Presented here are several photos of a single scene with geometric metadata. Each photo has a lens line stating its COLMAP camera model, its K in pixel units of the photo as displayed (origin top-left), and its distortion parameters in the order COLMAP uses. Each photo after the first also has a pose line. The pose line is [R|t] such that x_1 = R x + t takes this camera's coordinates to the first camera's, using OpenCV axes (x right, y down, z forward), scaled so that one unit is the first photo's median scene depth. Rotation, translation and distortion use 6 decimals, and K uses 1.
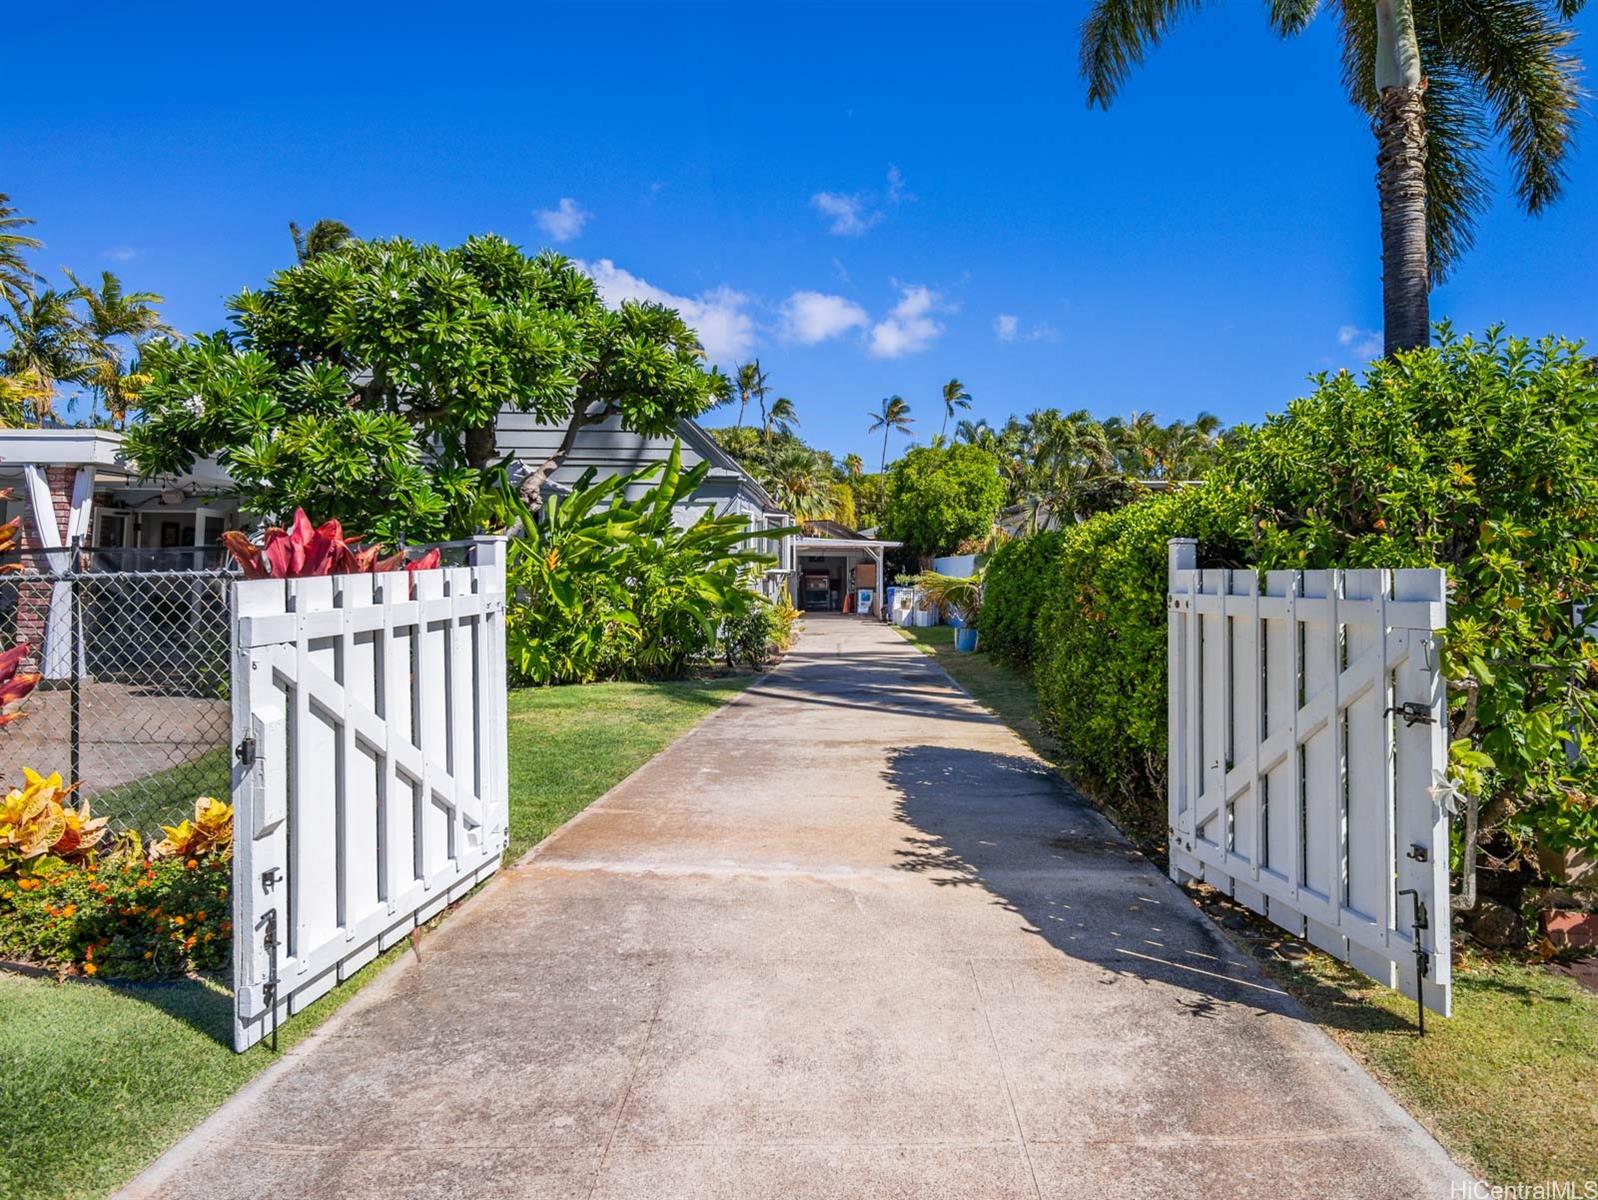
lens RADIAL K [[932.7, 0, 888.1], [0, 932.7, 513.3], [0, 0, 1]] dist [-0.000049, 0.001158]
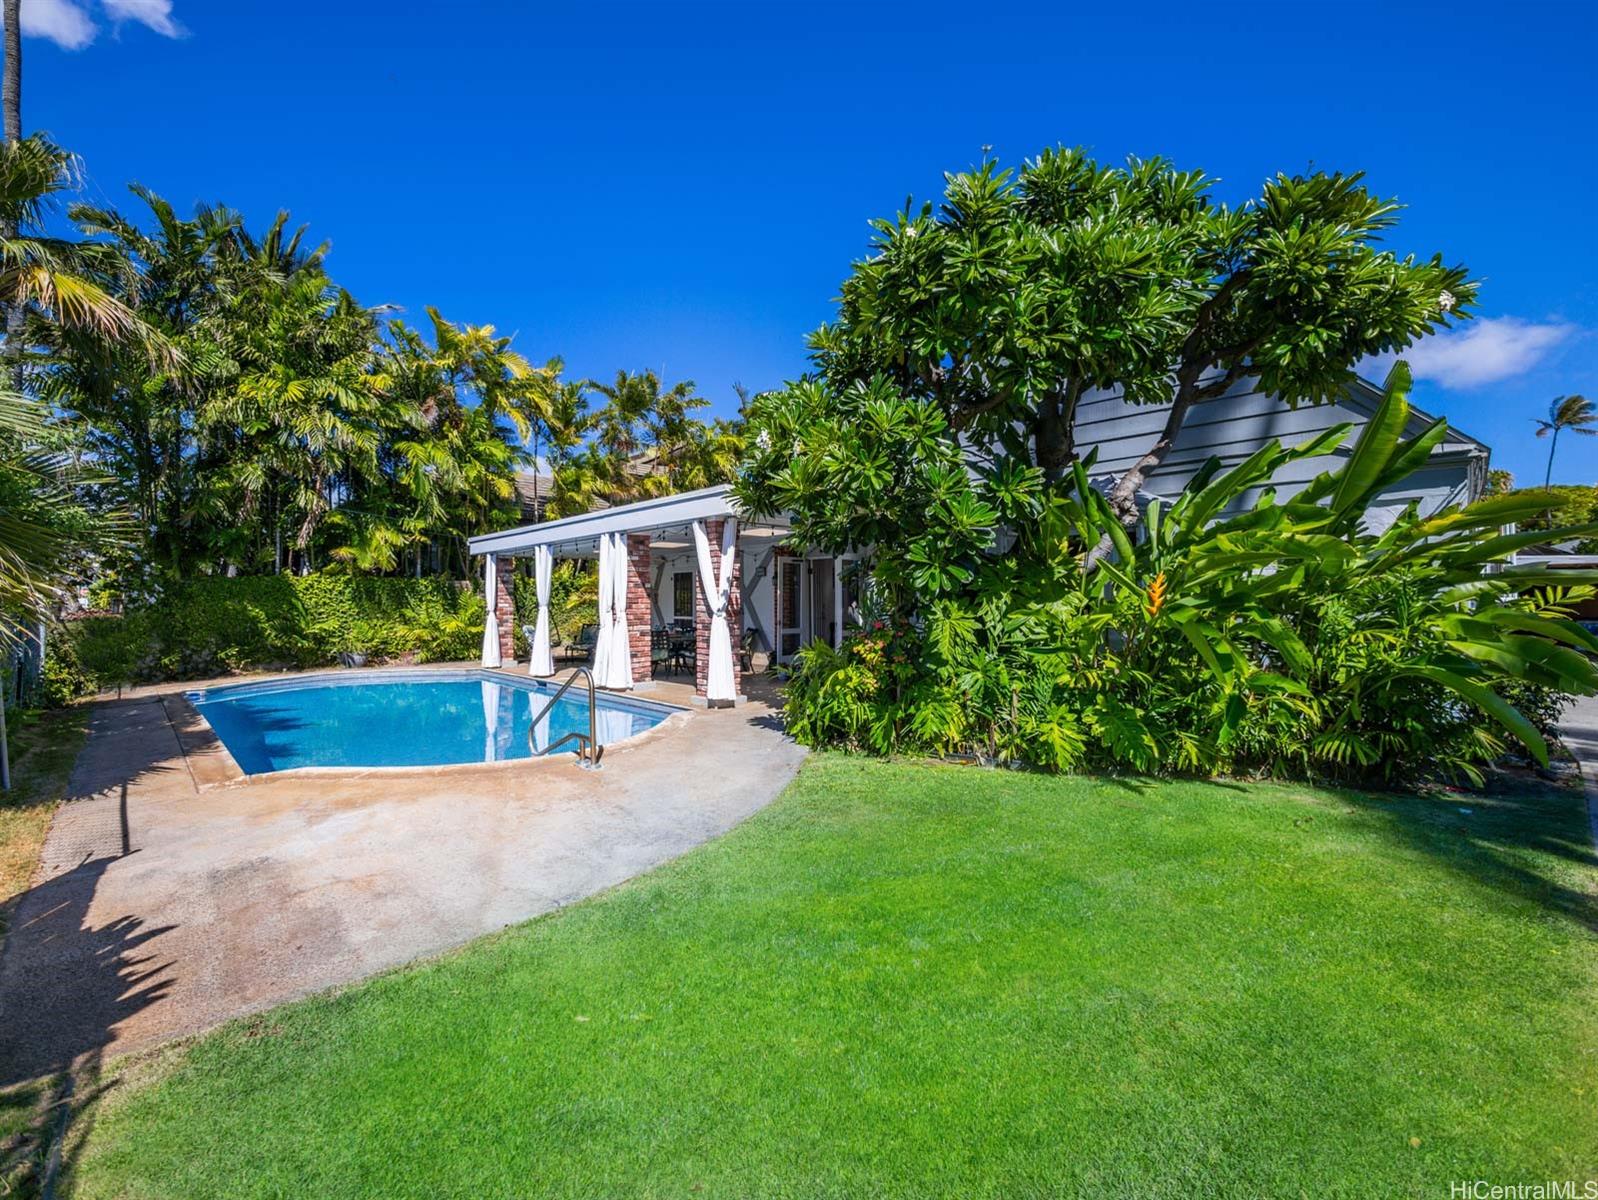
lens RADIAL K [[686.1, 0, 791.5], [0, 686.1, 593.8], [0, 0, 1]] dist [-0.008810, 0.000618]
pose [[0.668434, -0.016083, -0.743597, -0.175495], [0.055754, 0.998037, 0.028533, 0.024509], [0.741678, -0.060531, 0.668019, 0.493591]]
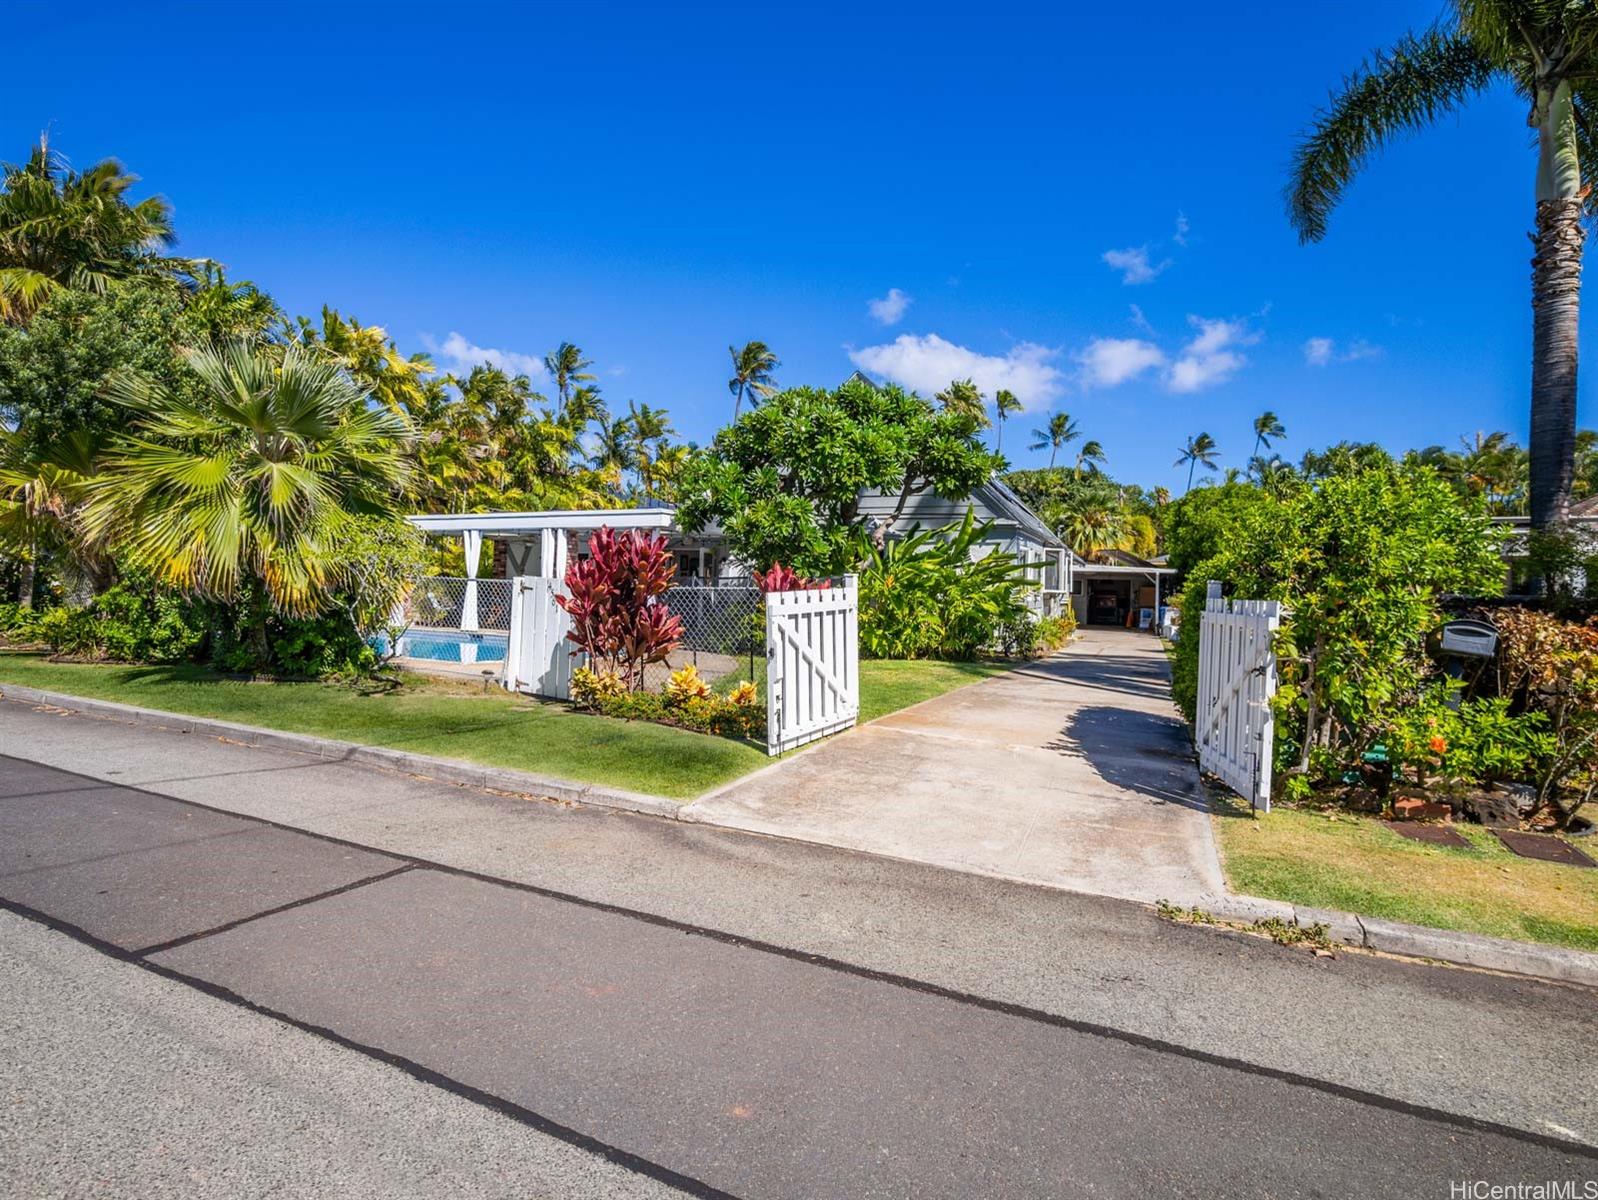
lens RADIAL K [[770.6, 0, 808.9], [0, 770.6, 584.6], [0, 0, 1]] dist [0.000374, -0.000120]
pose [[0.893142, 0.020060, -0.449327, 0.118396], [0.005497, 0.998443, 0.055501, -0.020637], [0.449741, -0.052040, 0.891642, -0.261331]]
